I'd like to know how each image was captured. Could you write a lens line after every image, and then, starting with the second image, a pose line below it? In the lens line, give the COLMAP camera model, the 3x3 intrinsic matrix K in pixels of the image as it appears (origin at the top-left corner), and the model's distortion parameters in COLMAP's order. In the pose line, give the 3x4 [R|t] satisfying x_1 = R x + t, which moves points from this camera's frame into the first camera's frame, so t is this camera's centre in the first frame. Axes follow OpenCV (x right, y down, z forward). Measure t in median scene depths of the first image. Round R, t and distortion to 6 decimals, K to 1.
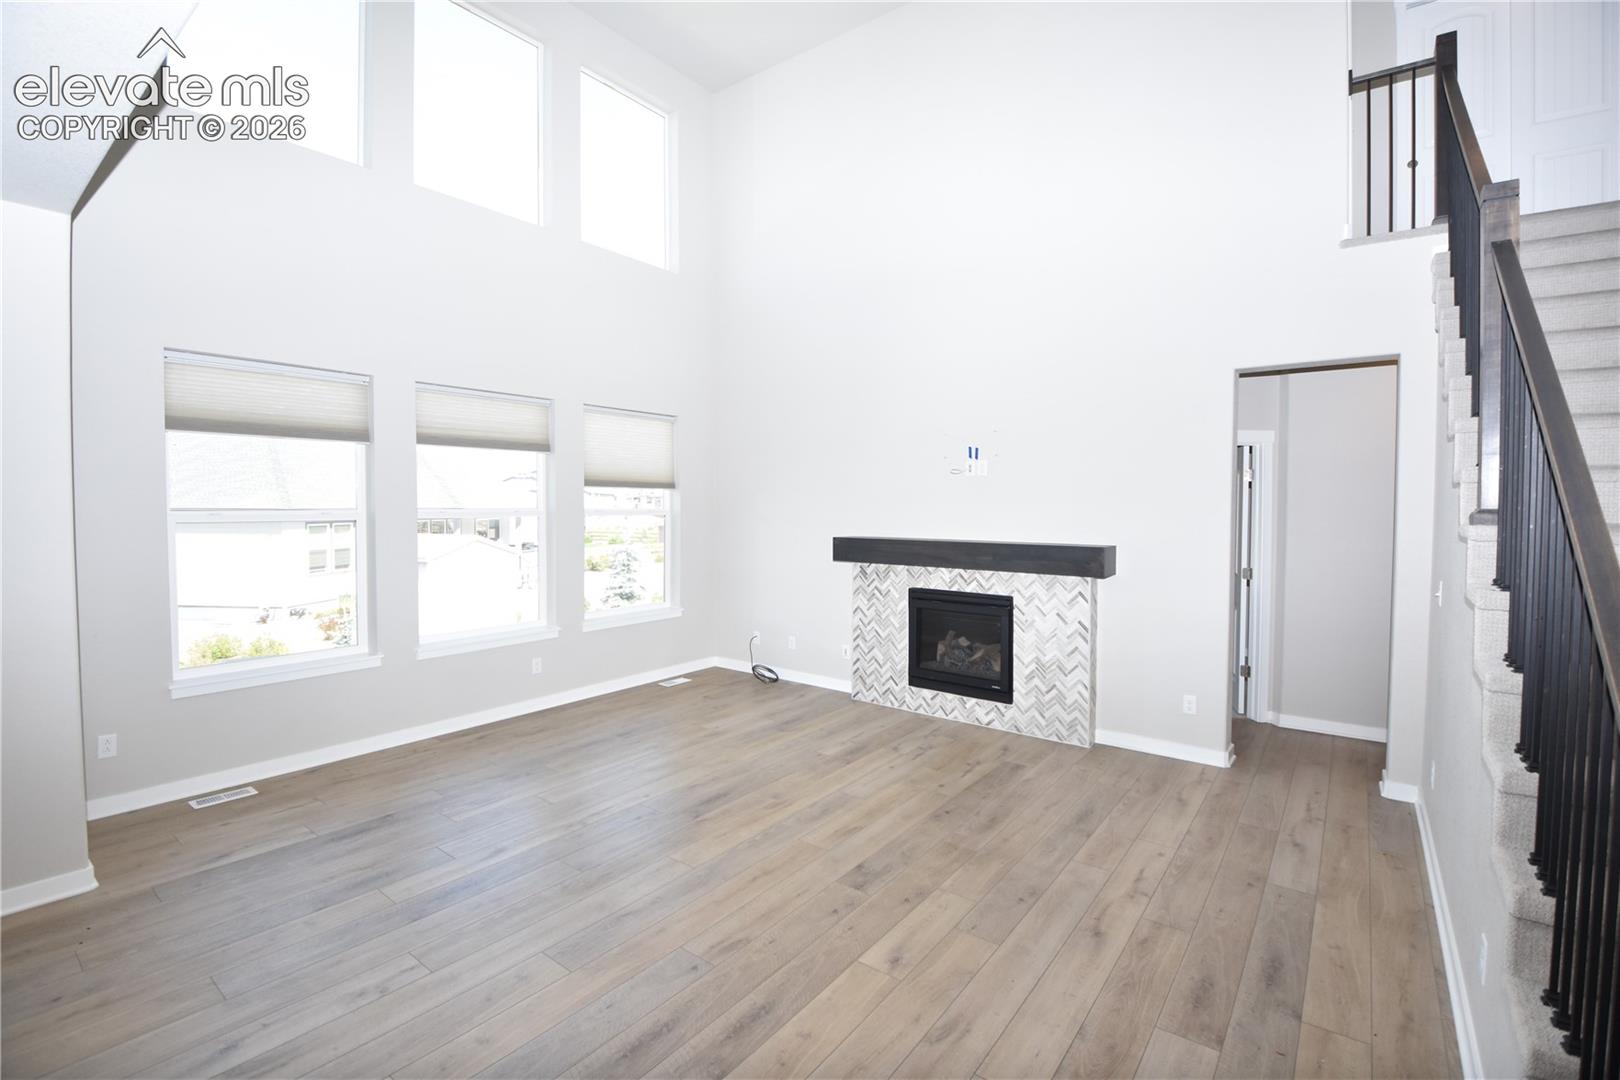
lens RADIAL K [[720.8, 0, 809.9], [0, 720.8, 530.1], [0, 0, 1]] dist [0.027092, -0.028041]
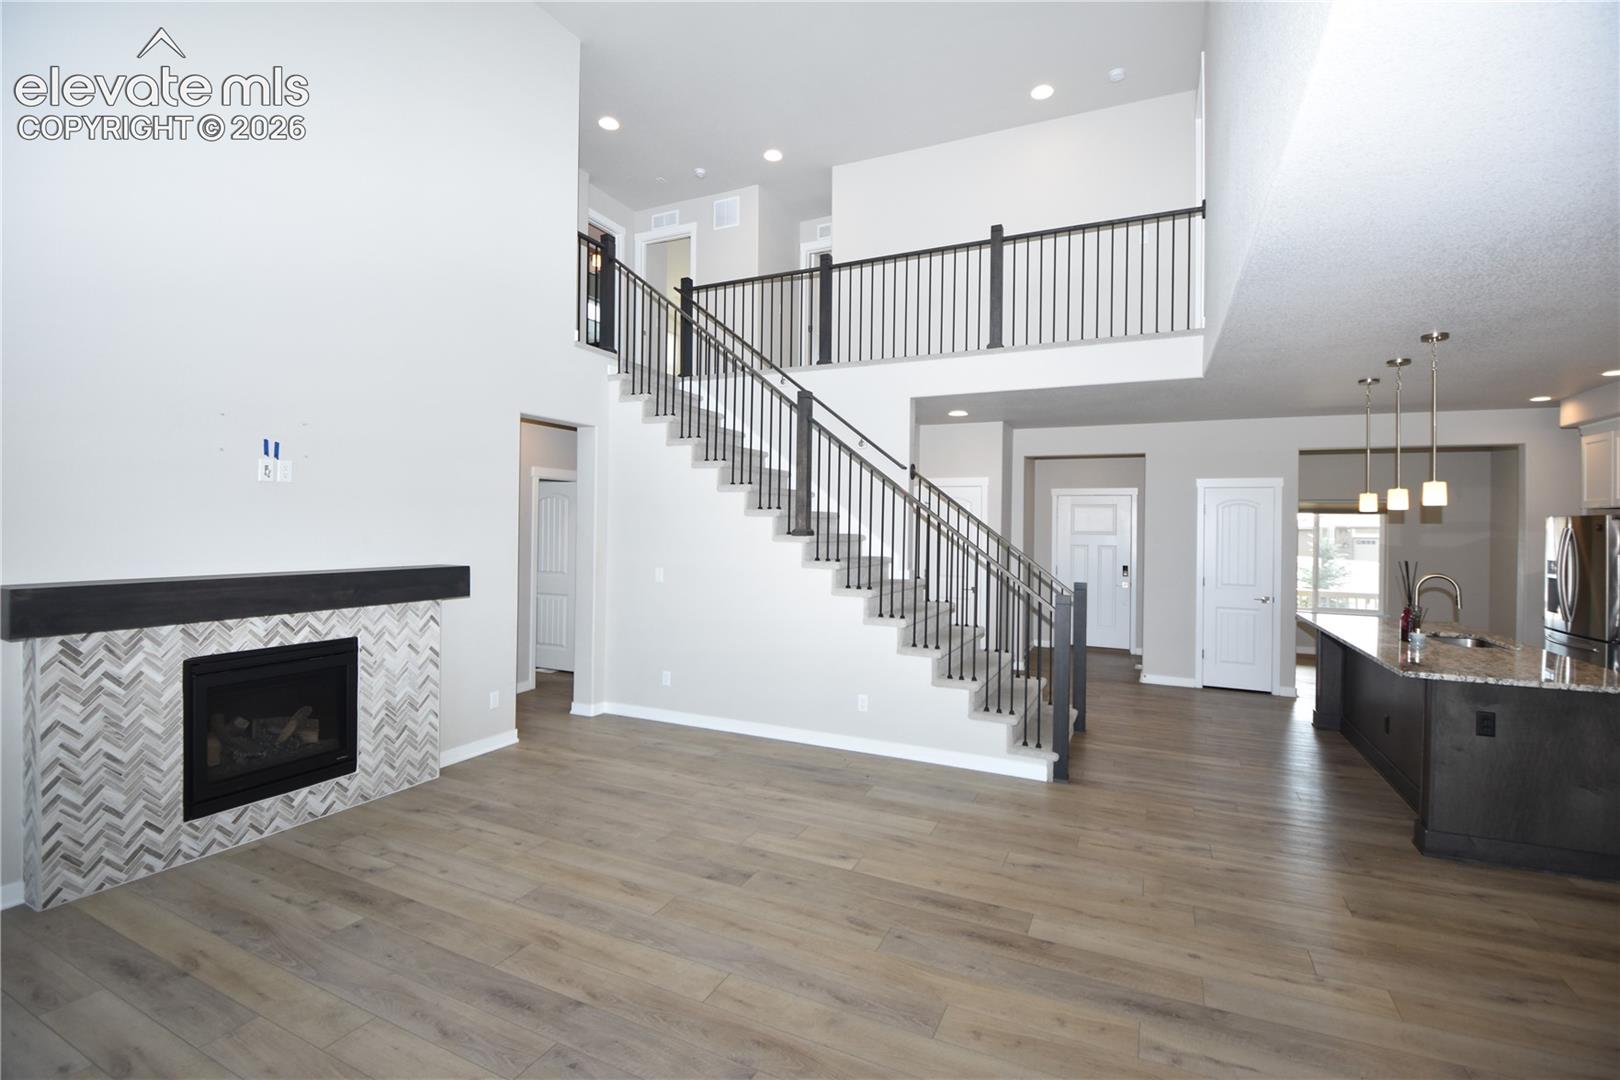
lens RADIAL K [[720.8, 0, 809.9], [0, 720.8, 530.1], [0, 0, 1]] dist [0.027092, -0.028041]
pose [[-0.209501, -0.014201, 0.977705, -0.666732], [0.018813, 0.999651, 0.018551, -0.035383], [-0.977628, 0.022280, -0.209160, 0.729810]]
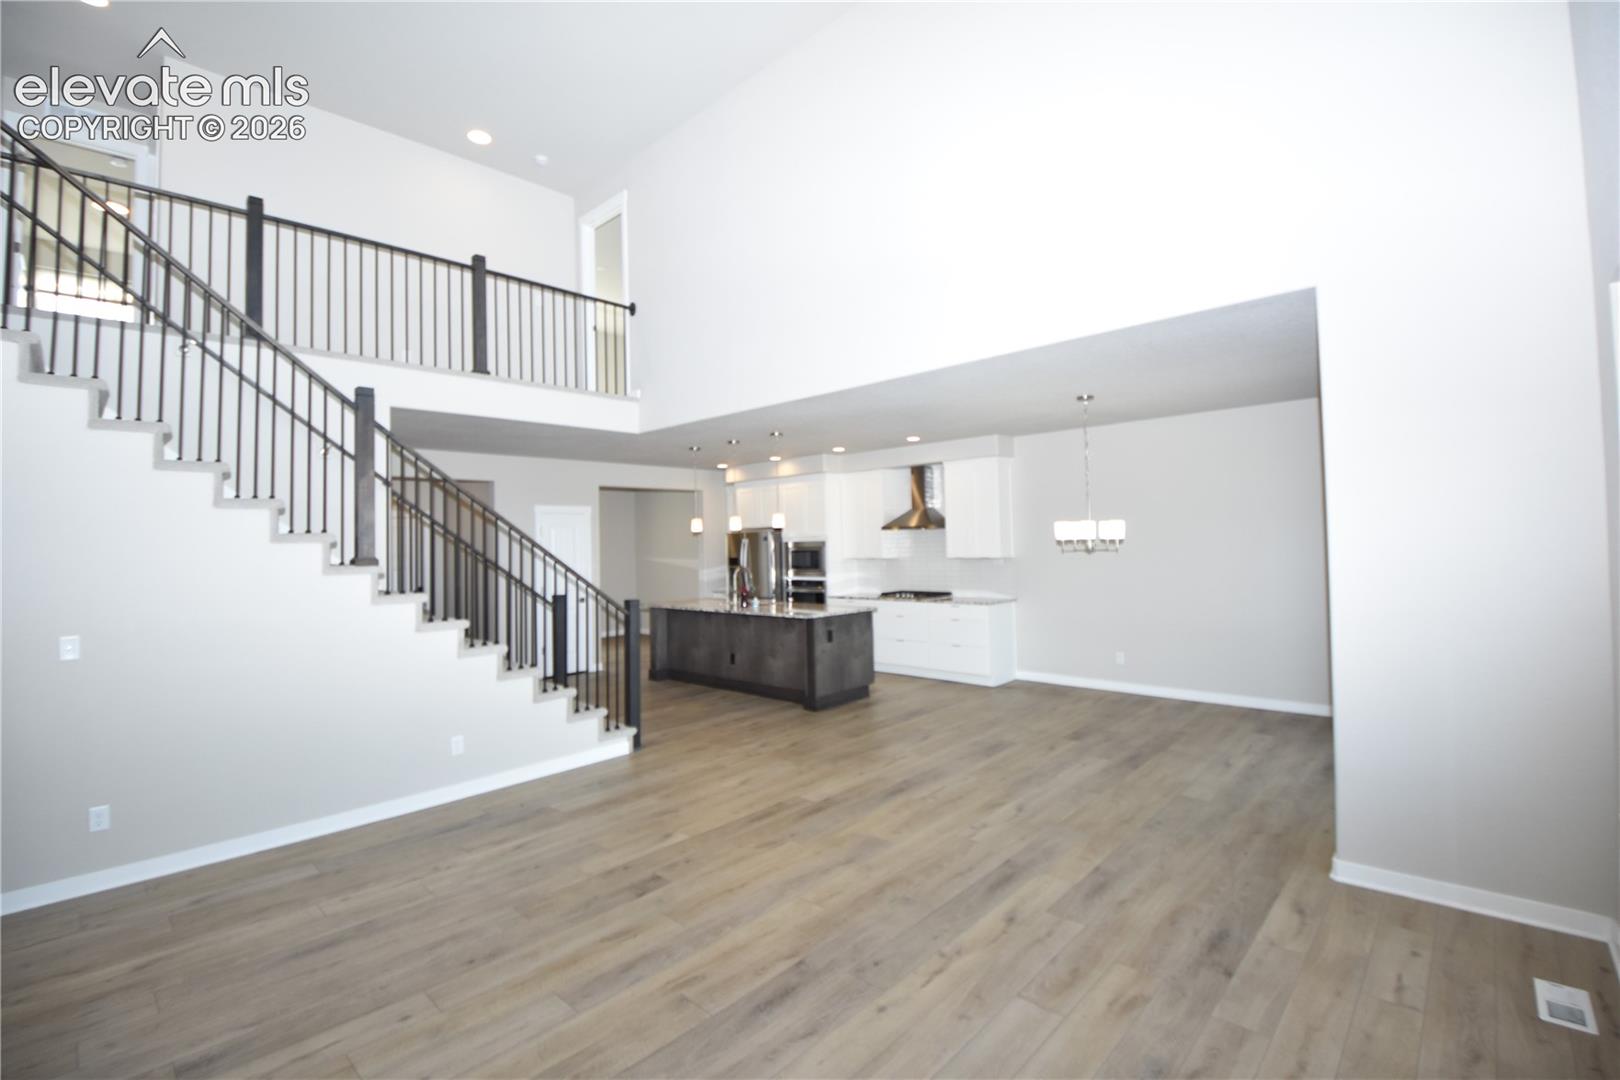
lens RADIAL K [[719.4, 0, 810.0], [0, 719.4, 540.0], [0, 0, 1]] dist [0.000935, -0.021998]
pose [[-0.994567, 0.024151, 0.101258, -0.200371], [0.027372, 0.999158, 0.030547, -0.050869], [-0.100435, 0.033152, -0.994391, 1.364528]]
